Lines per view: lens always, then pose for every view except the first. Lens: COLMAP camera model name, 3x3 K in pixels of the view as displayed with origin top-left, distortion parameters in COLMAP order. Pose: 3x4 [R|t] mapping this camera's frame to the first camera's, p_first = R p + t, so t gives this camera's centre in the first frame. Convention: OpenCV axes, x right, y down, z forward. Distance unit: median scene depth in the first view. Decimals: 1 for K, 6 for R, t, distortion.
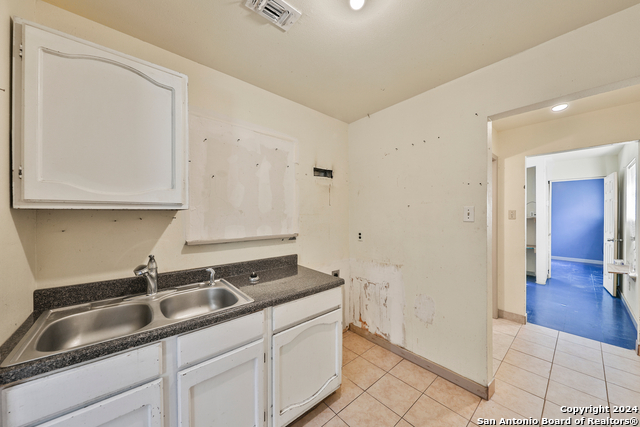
lens RADIAL K [[223.7, 0, 319.7], [0, 223.7, 213.8], [0, 0, 1]] dist [0.001899, -0.001091]
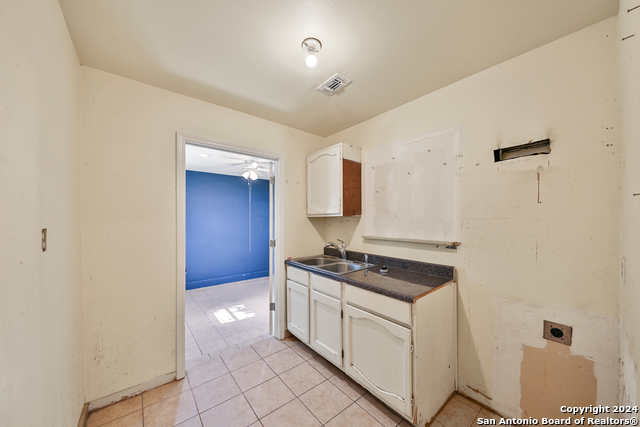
lens RADIAL K [[223.7, 0, 320.3], [0, 223.7, 217.7], [0, 0, 1]] dist [0.001899, -0.001091]
pose [[-0.033809, -0.002143, -0.999426, 0.891346], [0.006134, 0.999978, -0.002352, -0.002398], [0.999409, -0.006210, -0.033795, 0.645234]]
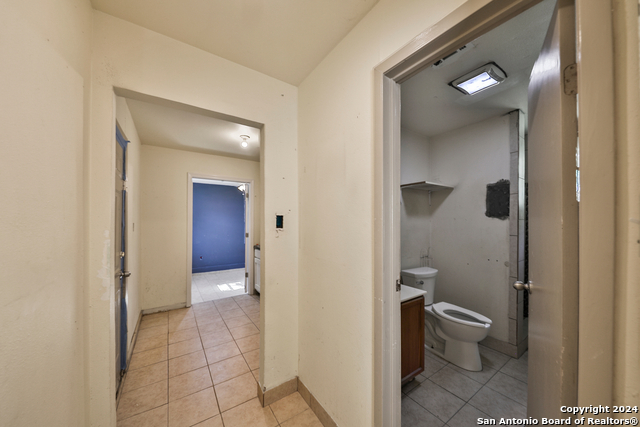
lens RADIAL K [[223.7, 0, 324.8], [0, 223.7, 217.6], [0, 0, 1]] dist [0.001899, -0.001091]
pose [[-0.111285, -0.006843, -0.993765, 1.685691], [0.002045, 0.999973, -0.007115, -0.005427], [0.993786, -0.002824, -0.111268, 1.364300]]
